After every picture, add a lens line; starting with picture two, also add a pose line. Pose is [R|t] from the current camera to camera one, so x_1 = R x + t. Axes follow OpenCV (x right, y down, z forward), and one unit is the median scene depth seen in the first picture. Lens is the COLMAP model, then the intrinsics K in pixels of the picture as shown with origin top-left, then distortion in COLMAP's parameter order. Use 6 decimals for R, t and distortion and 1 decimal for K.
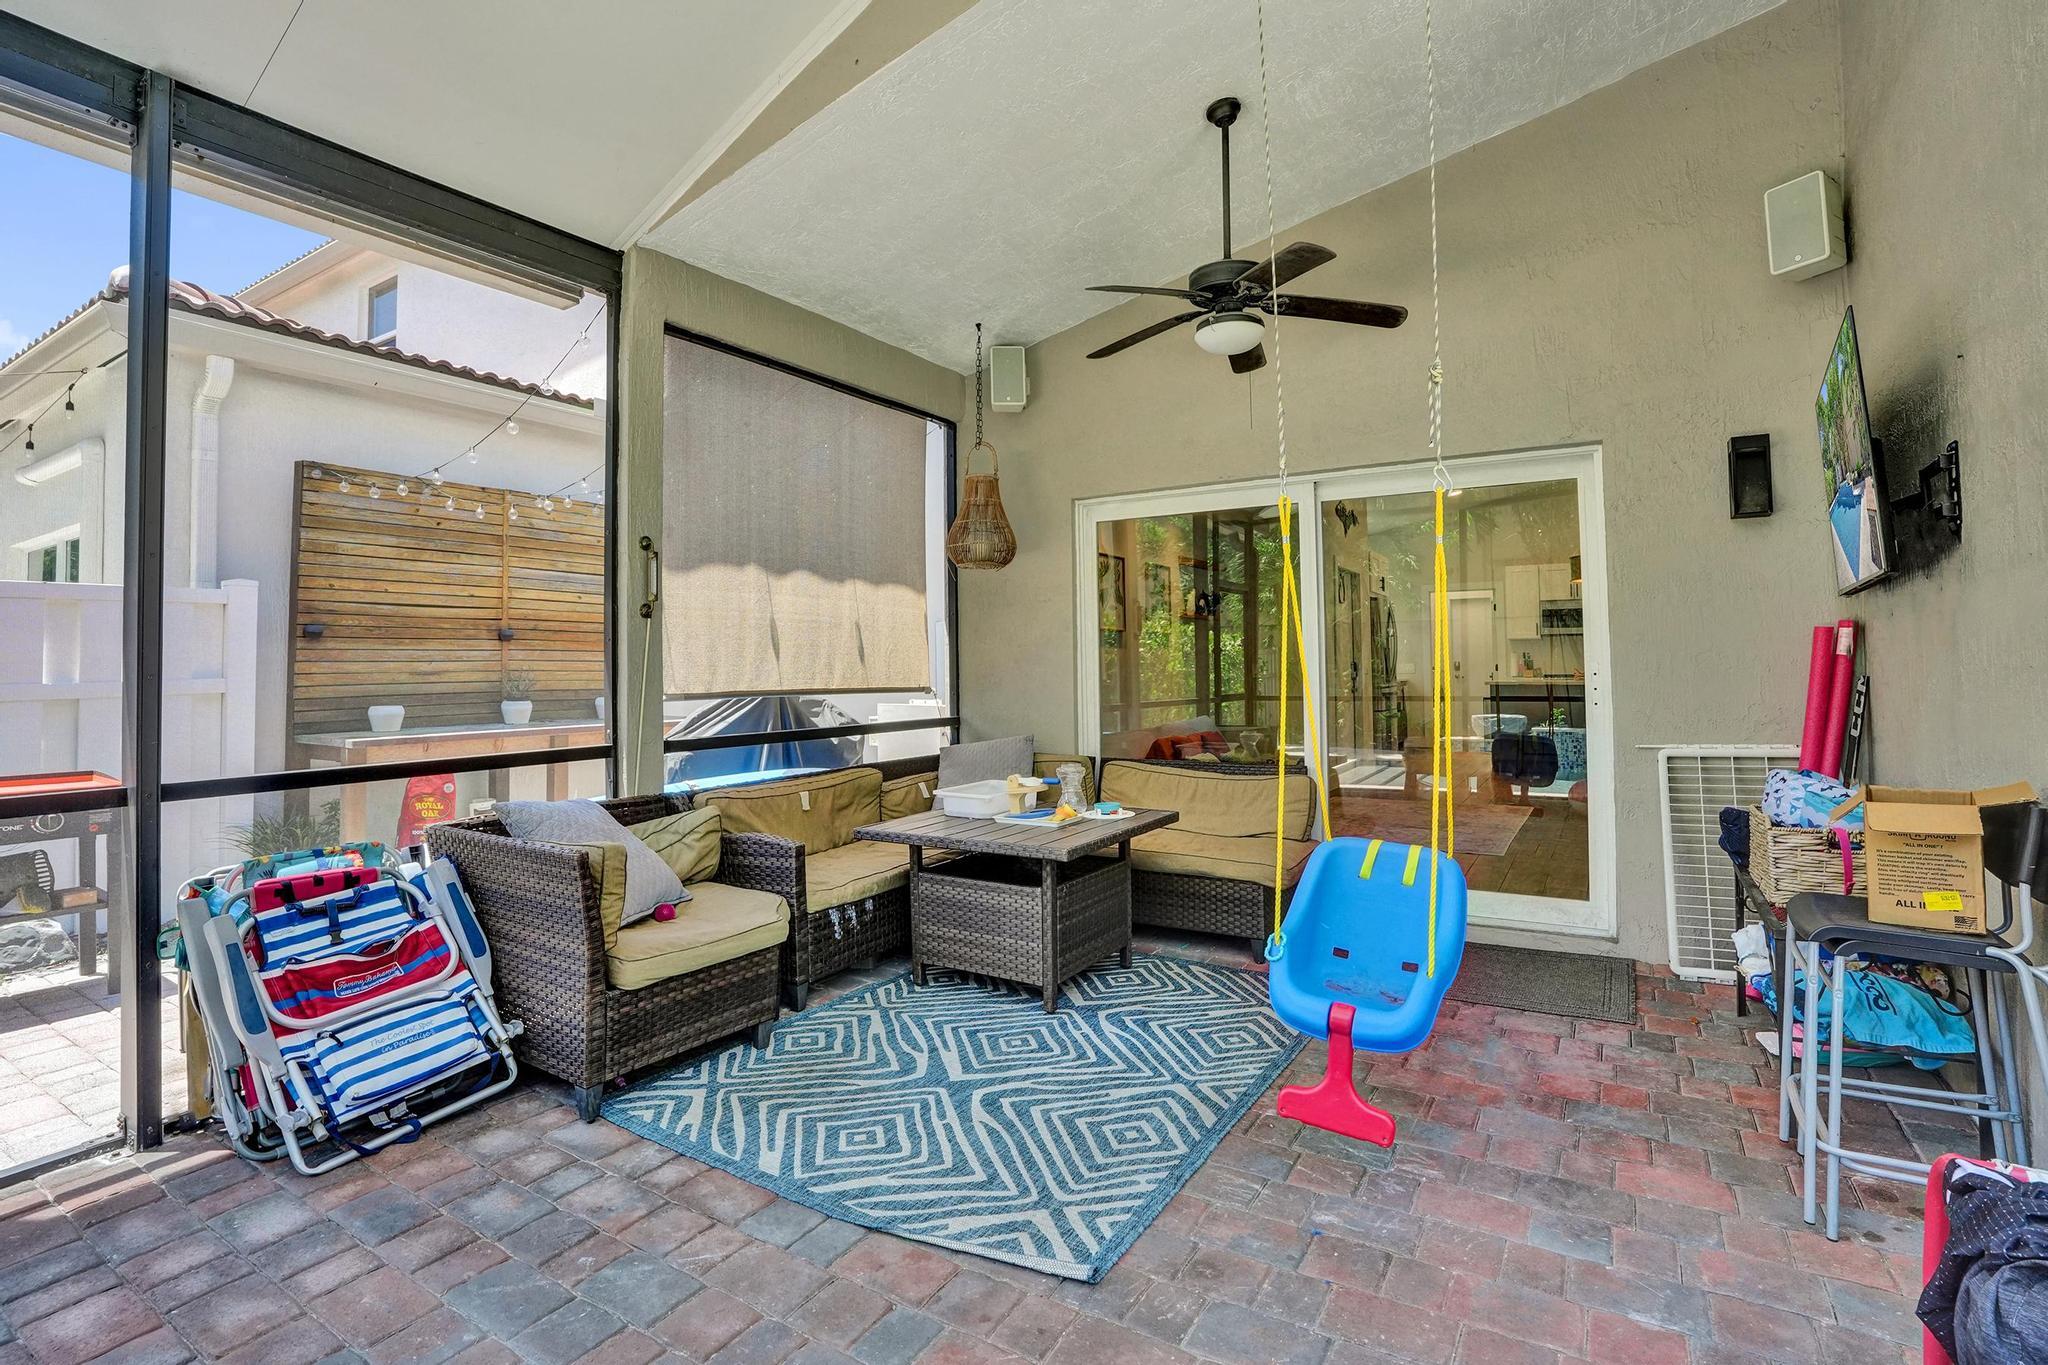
lens RADIAL K [[954.5, 0, 1040.8], [0, 954.5, 621.9], [0, 0, 1]] dist [-0.068655, 0.022218]
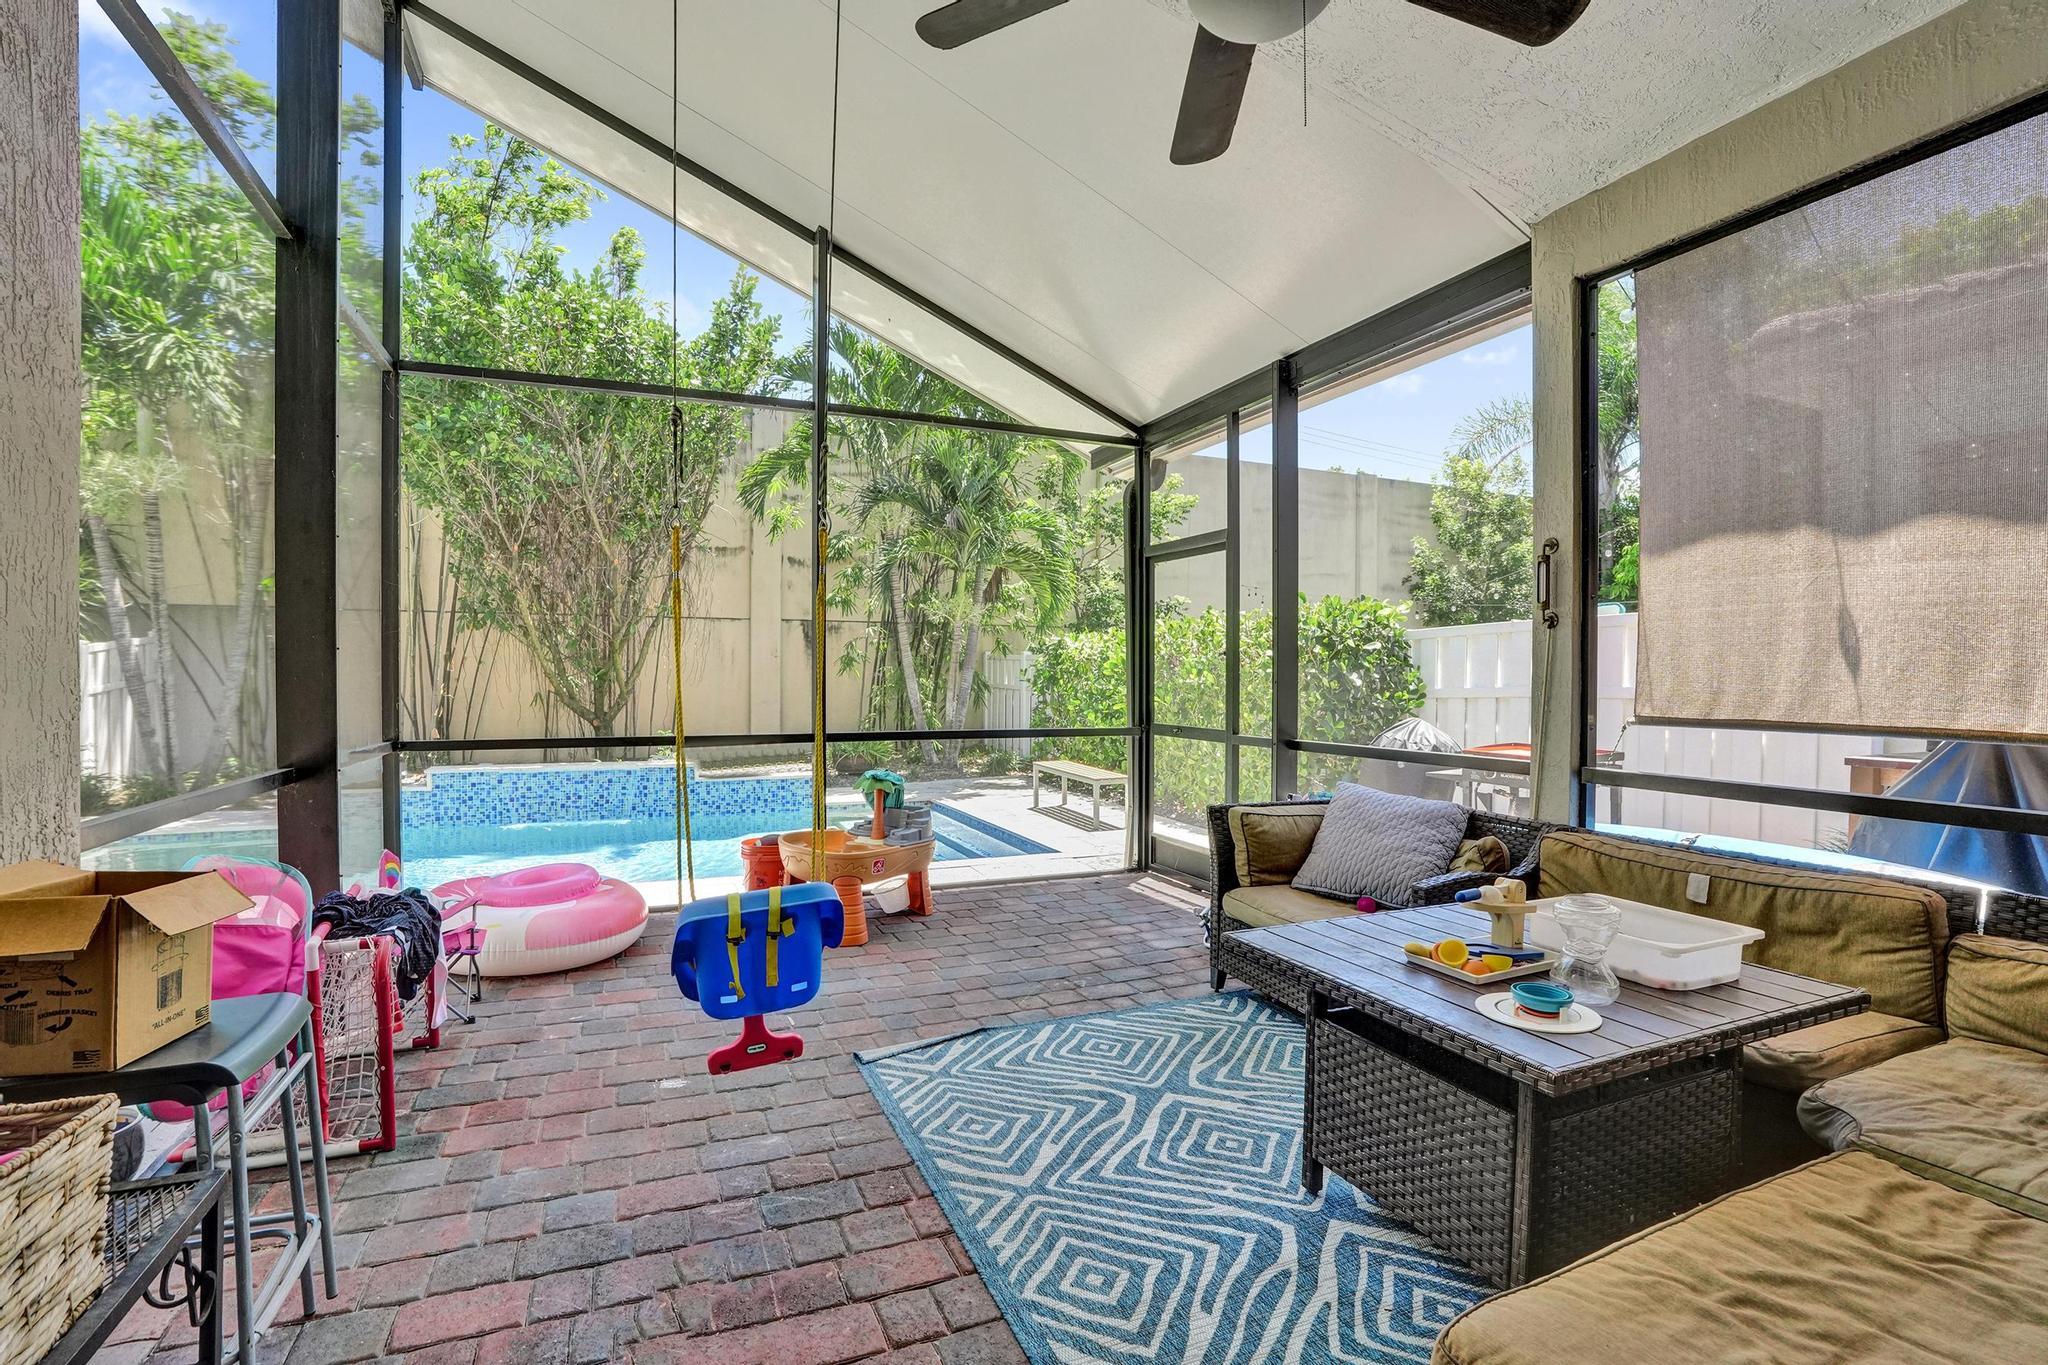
lens RADIAL K [[954.5, 0, 1026.7], [0, 954.5, 683.5], [0, 0, 1]] dist [-0.068655, 0.022218]
pose [[-0.574347, 0.019290, -0.818384, 0.695477], [0.040784, 0.999155, -0.005072, 0.035295], [0.817595, -0.036290, -0.574649, 1.251672]]
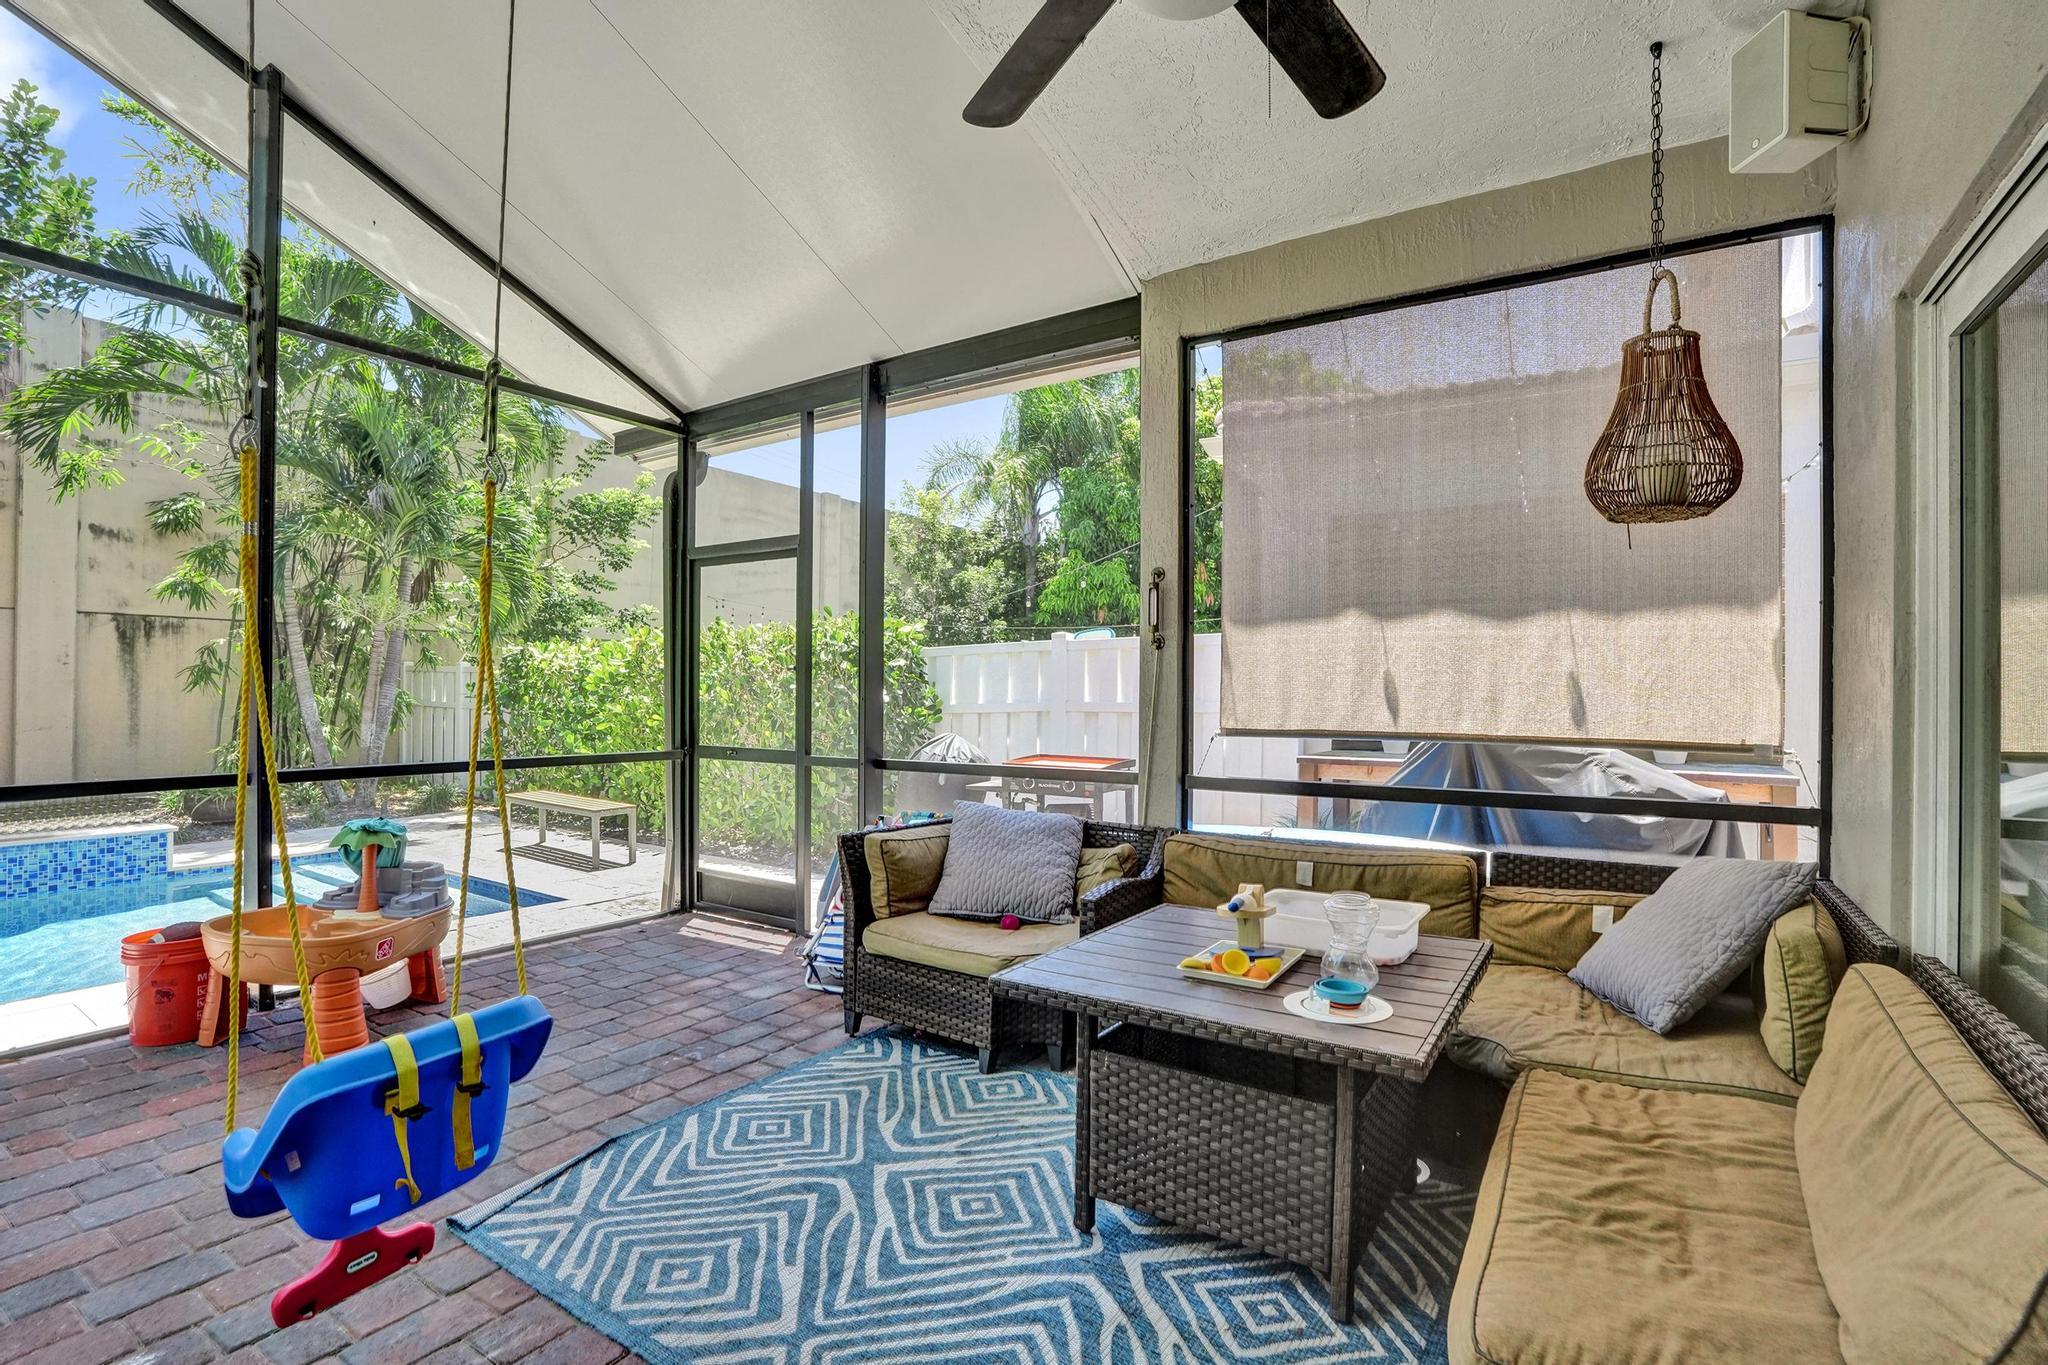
lens RADIAL K [[954.5, 0, 1035.3], [0, 954.5, 686.9], [0, 0, 1]] dist [-0.068655, 0.022218]
pose [[-0.014670, 0.008309, -0.999858, 0.676853], [0.040905, 0.999133, 0.007703, 0.023629], [0.999055, -0.040786, -0.014998, 1.002571]]
